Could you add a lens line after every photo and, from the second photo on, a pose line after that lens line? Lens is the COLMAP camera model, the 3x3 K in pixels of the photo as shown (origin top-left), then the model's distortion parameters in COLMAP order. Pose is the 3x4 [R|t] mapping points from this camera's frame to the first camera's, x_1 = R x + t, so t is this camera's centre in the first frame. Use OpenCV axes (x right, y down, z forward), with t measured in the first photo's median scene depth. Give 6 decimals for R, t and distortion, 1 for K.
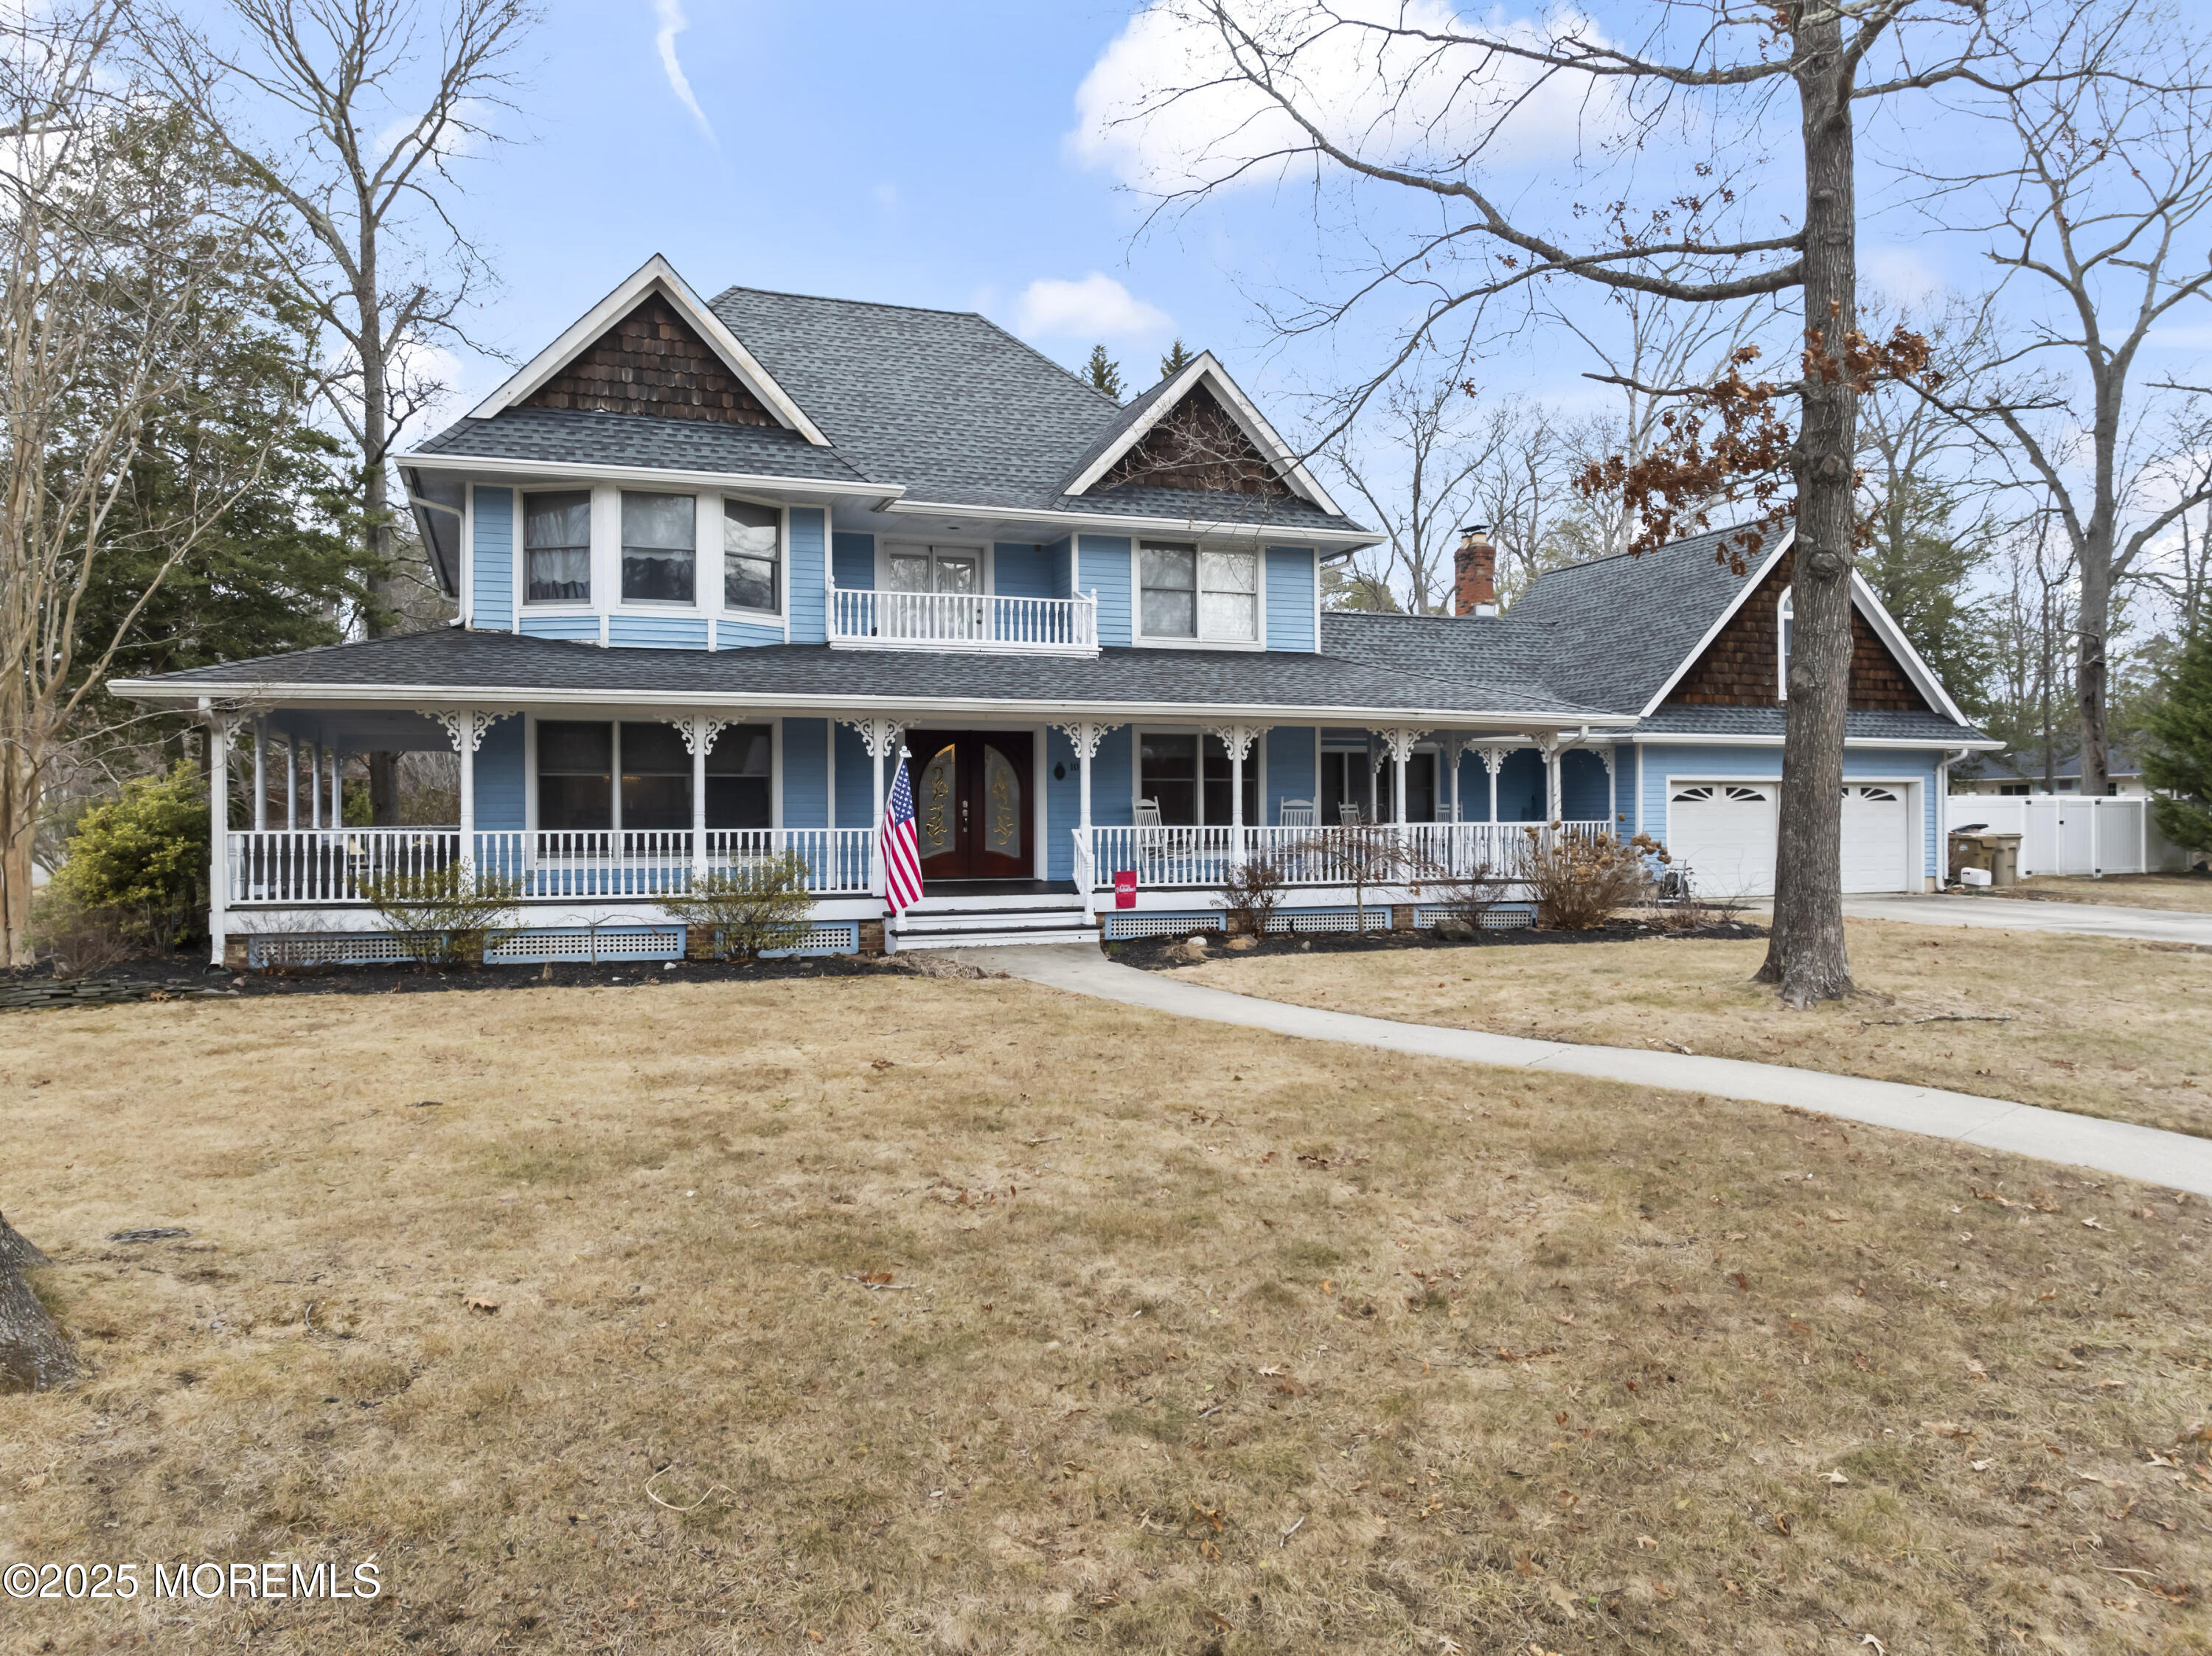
lens RADIAL K [[1563.7, 0, 1106.0], [0, 1563.7, 828.0], [0, 0, 1]] dist [-0.043017, 0.000243]
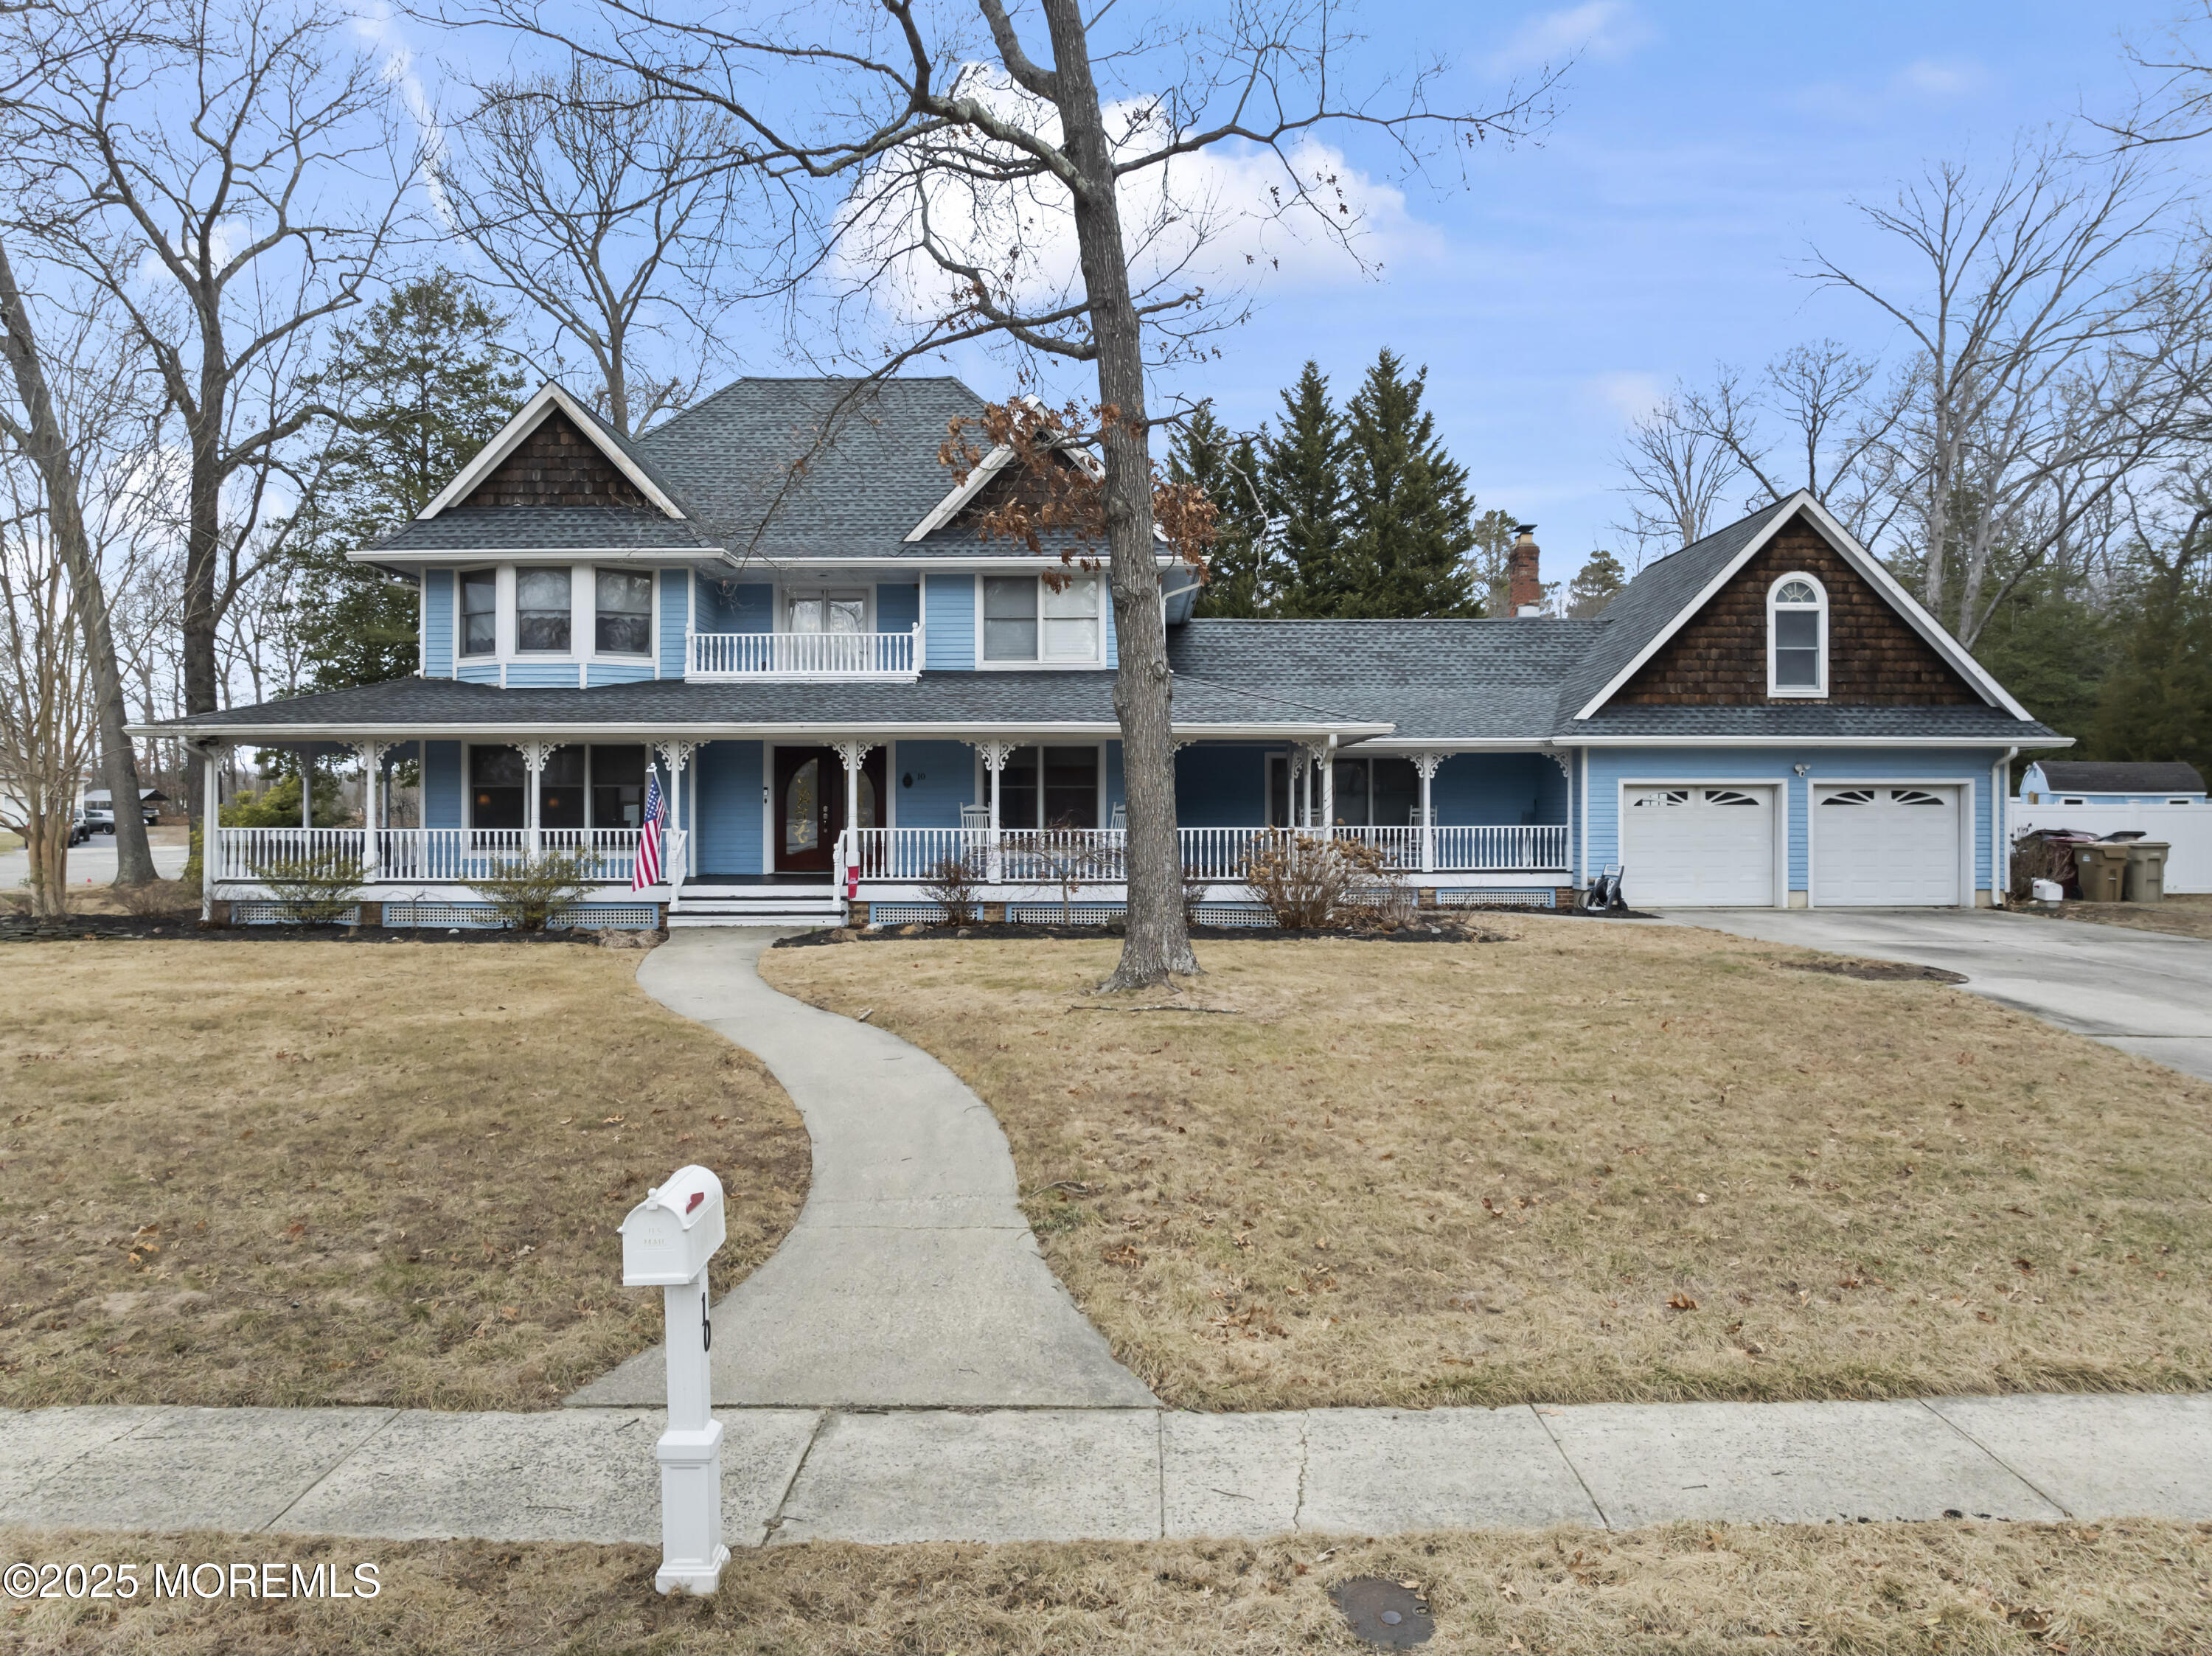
lens RADIAL K [[1563.7, 0, 1106.0], [0, 1563.7, 828.0], [0, 0, 1]] dist [-0.043017, 0.000243]
pose [[0.931487, 0.006099, -0.363724, 0.583353], [-0.005814, 0.999981, 0.001878, -0.004557], [0.363728, 0.000365, 0.931505, -0.025166]]
